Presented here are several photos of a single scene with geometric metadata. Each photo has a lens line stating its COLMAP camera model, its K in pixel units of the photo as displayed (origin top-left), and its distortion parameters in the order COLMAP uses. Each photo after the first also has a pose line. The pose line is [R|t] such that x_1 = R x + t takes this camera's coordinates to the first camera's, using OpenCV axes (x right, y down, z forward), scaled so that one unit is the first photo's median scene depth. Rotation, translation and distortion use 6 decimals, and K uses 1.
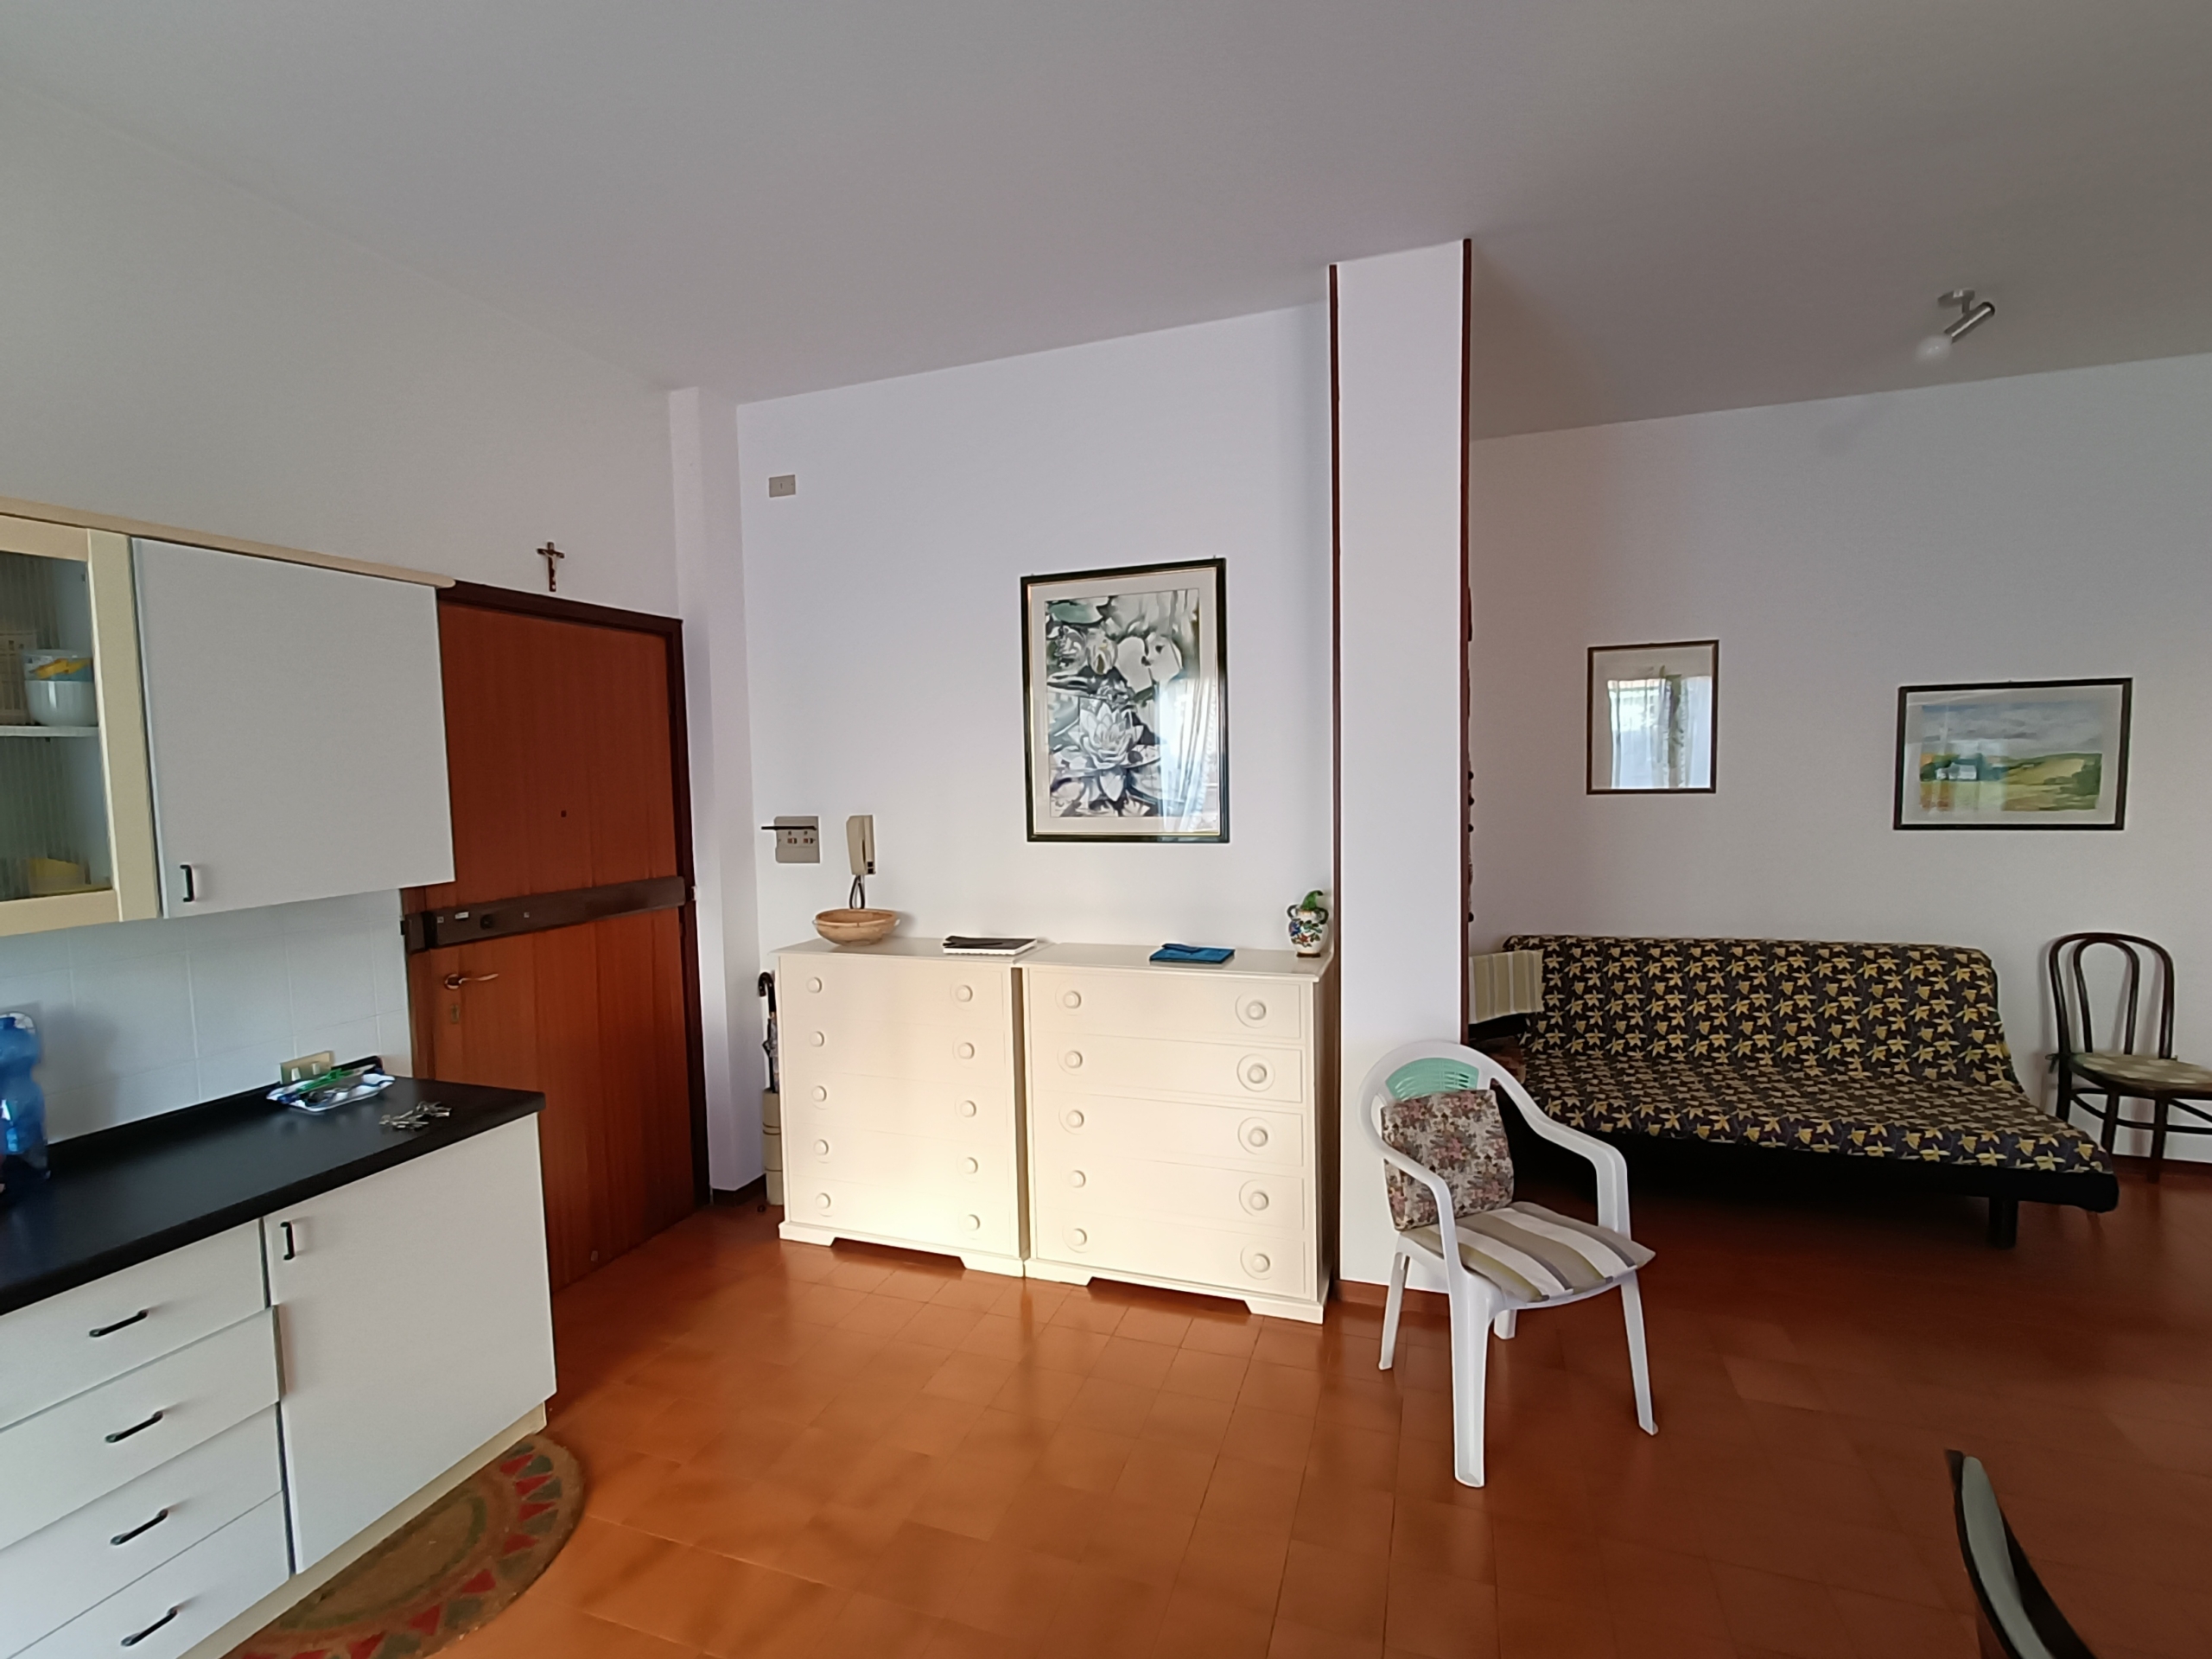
lens RADIAL K [[1012.0, 0, 1079.5], [0, 1012.0, 836.0], [0, 0, 1]] dist [-0.002354, 0.000531]
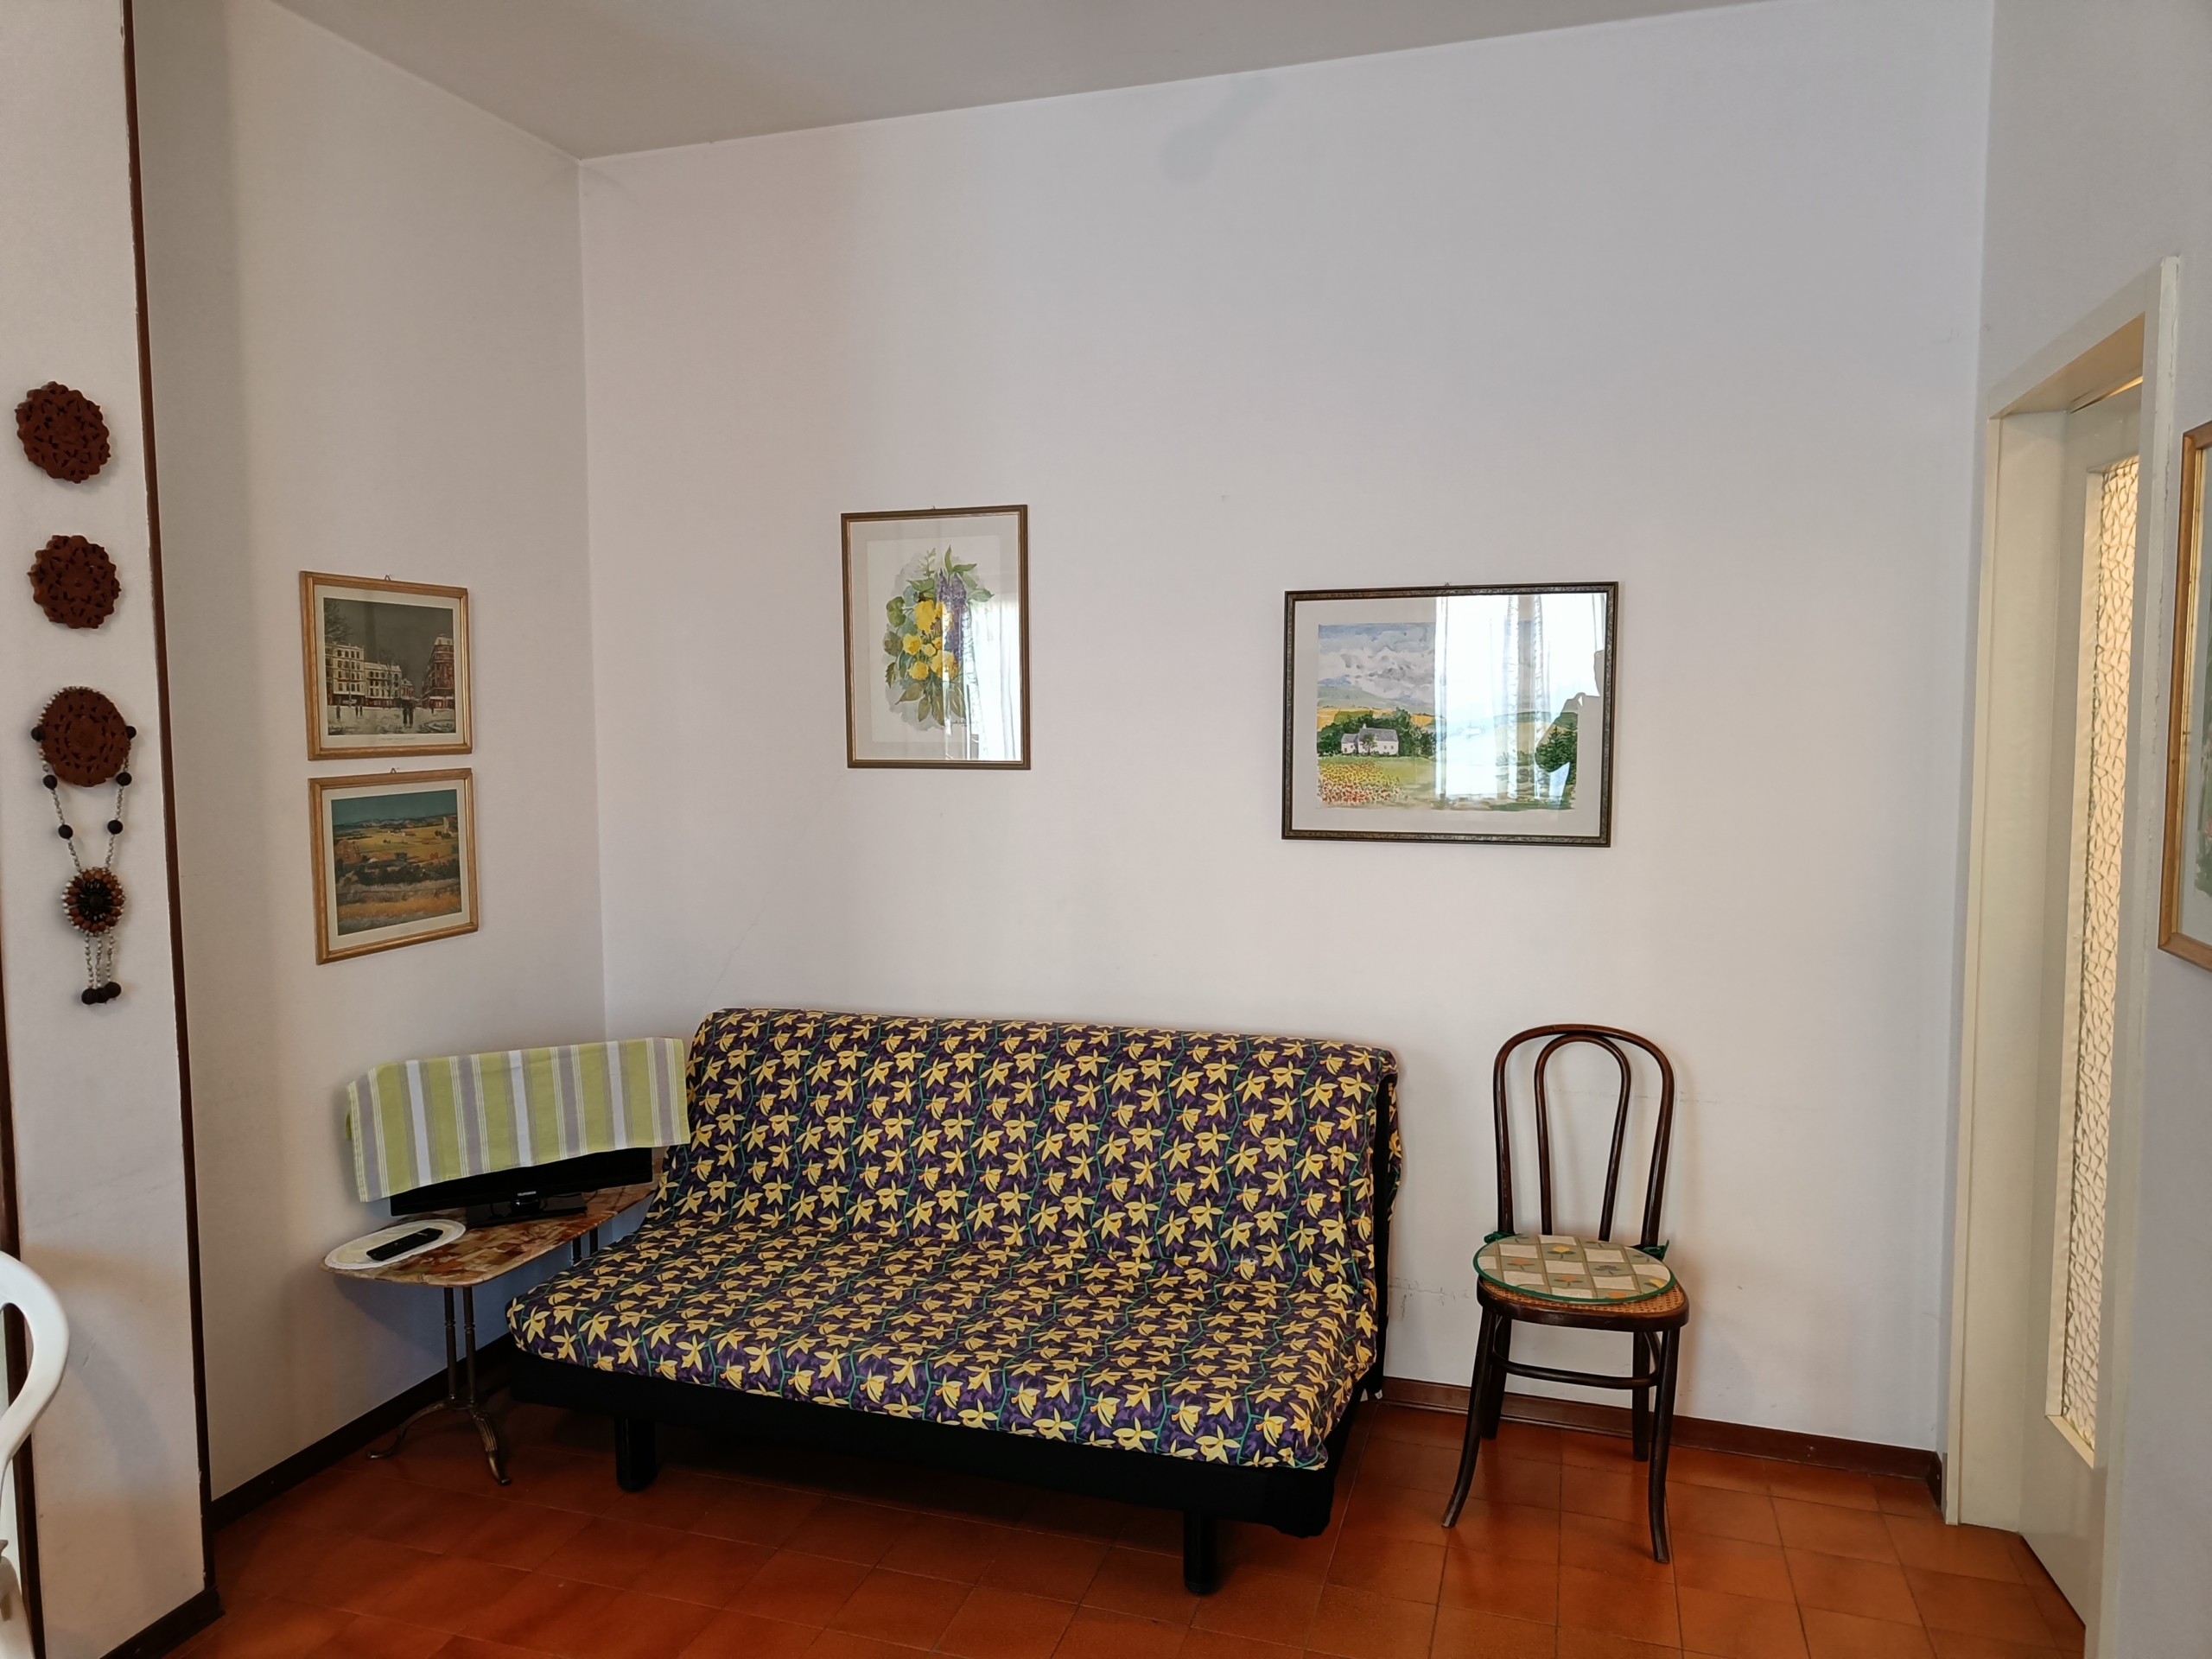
lens RADIAL K [[1541.6, 0, 1106.0], [0, 1541.6, 829.5], [0, 0, 1]] dist [0.025313, -0.001779]
pose [[0.999539, 0.017510, 0.024804, 0.744454], [-0.017801, 0.999775, 0.011578, -0.021922], [-0.024596, -0.012014, 0.999625, 0.132120]]
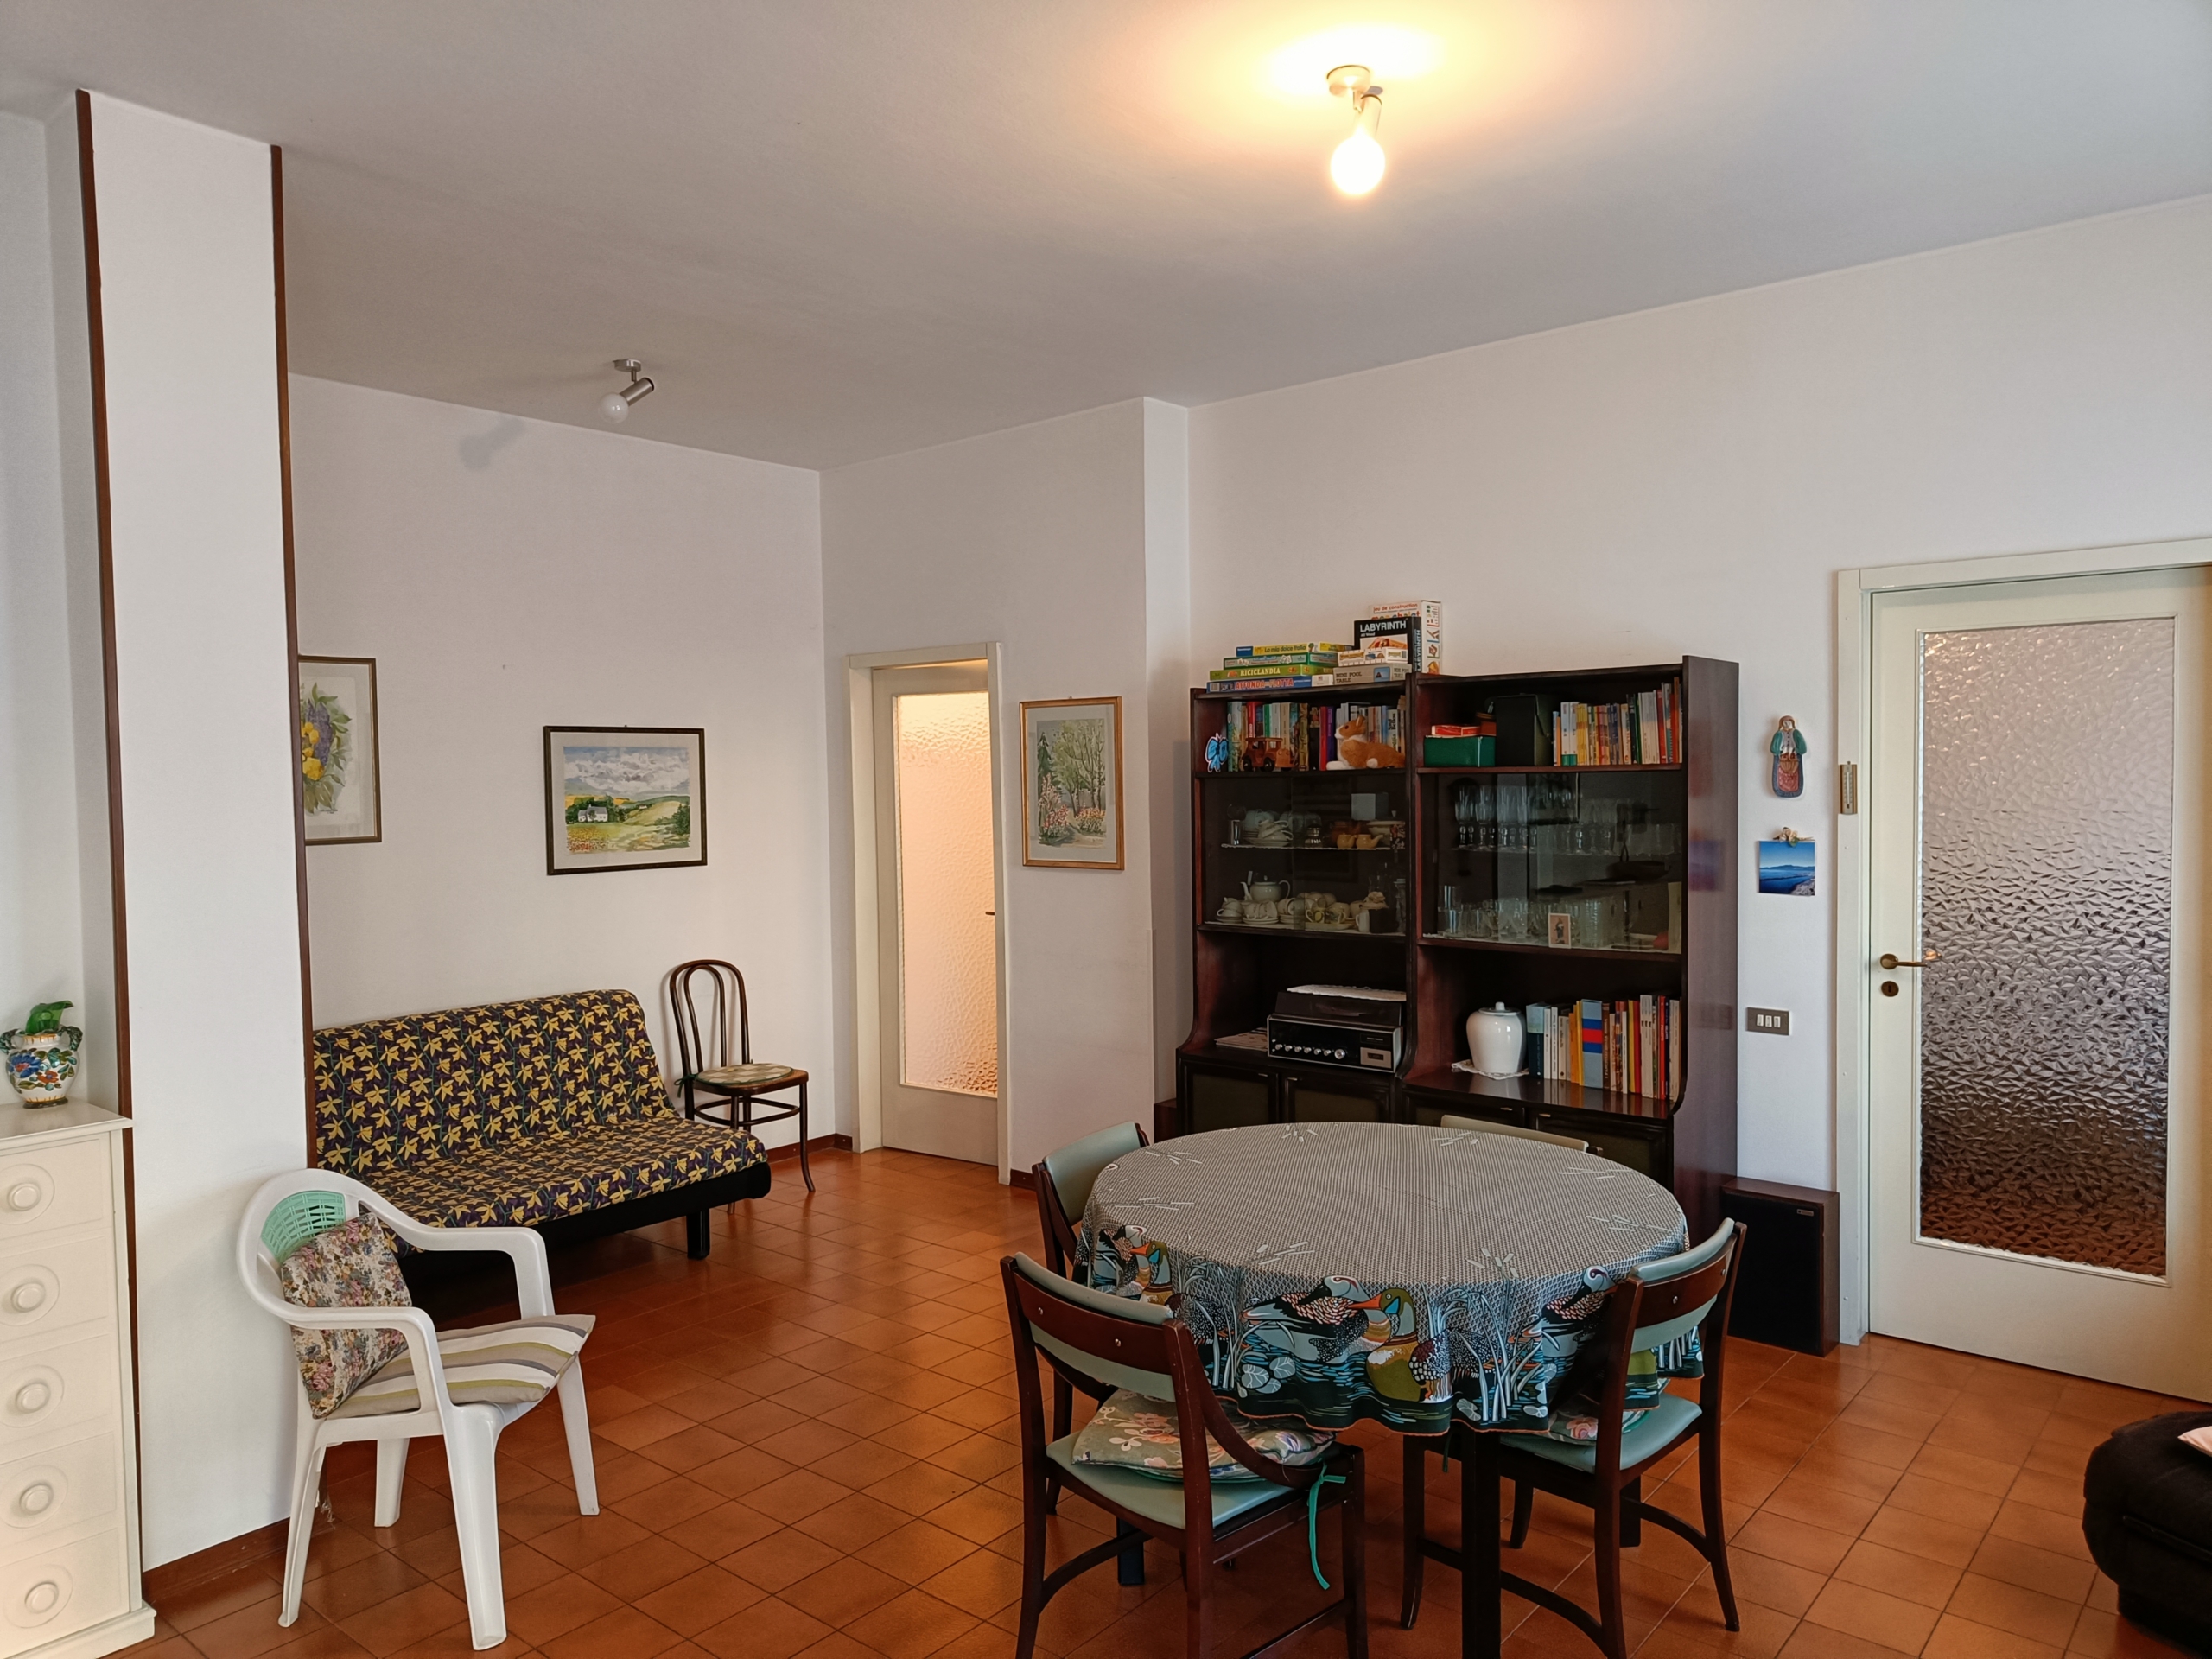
lens RADIAL K [[1541.6, 0, 1106.0], [0, 1541.6, 829.5], [0, 0, 1]] dist [0.025313, -0.001779]
pose [[0.344067, -0.017749, 0.938777, -0.411489], [0.072858, 0.997311, -0.007848, 0.000294], [-0.936114, 0.071098, 0.344435, 0.007025]]
